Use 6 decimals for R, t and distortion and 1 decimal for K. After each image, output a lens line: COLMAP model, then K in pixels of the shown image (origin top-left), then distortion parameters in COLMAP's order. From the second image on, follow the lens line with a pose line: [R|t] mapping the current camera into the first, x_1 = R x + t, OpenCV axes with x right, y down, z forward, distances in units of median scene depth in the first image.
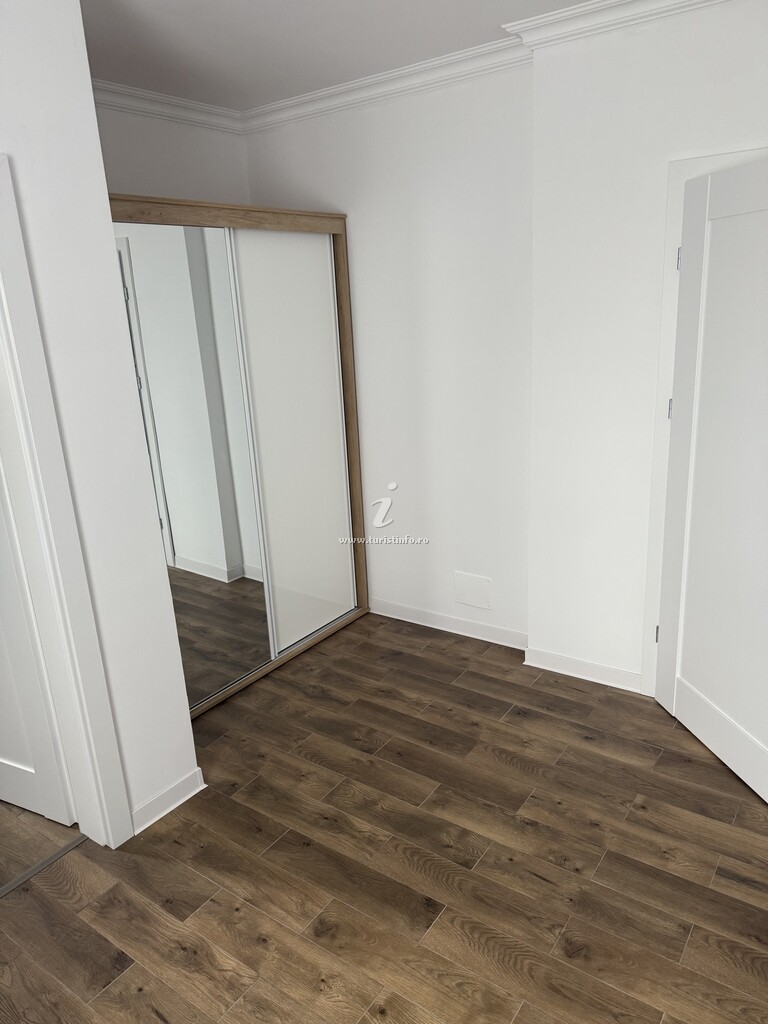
lens RADIAL K [[720.8, 0, 384.8], [0, 720.8, 511.6], [0, 0, 1]] dist [-0.003694, -0.015089]
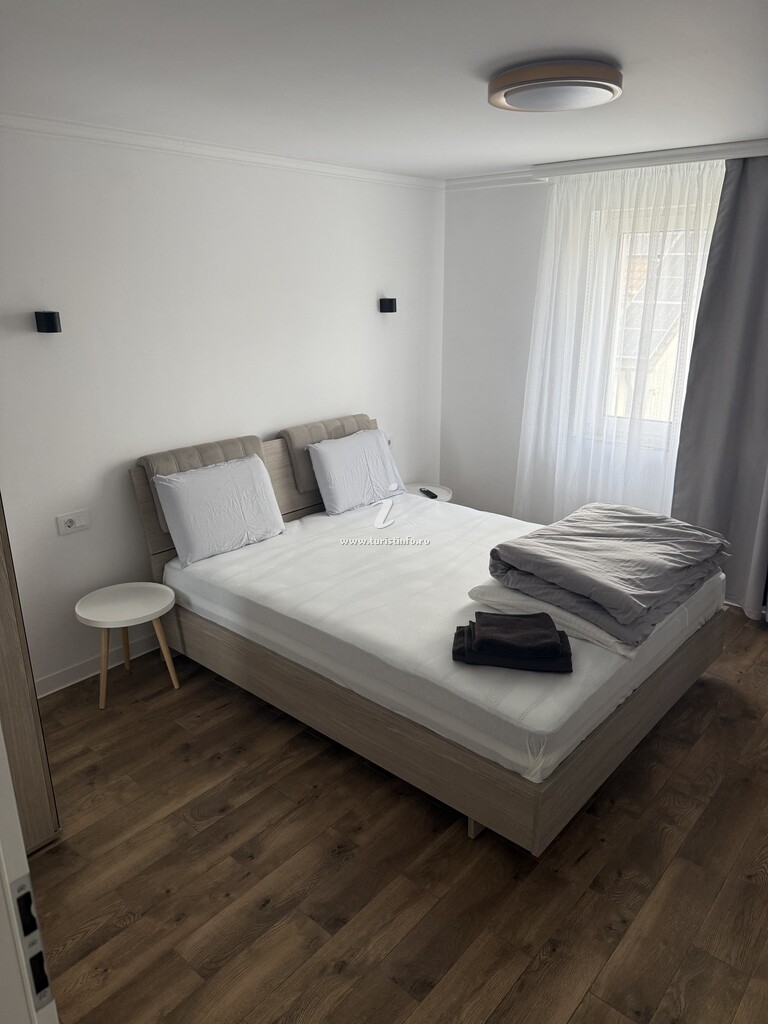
lens RADIAL K [[720.8, 0, 385.6], [0, 720.8, 512.0], [0, 0, 1]] dist [-0.003694, -0.015089]
pose [[-0.106532, 0.377456, -0.919880, 0.899565], [-0.270508, 0.879247, 0.392110, -0.416503], [0.956805, 0.290607, 0.008437, 1.110880]]
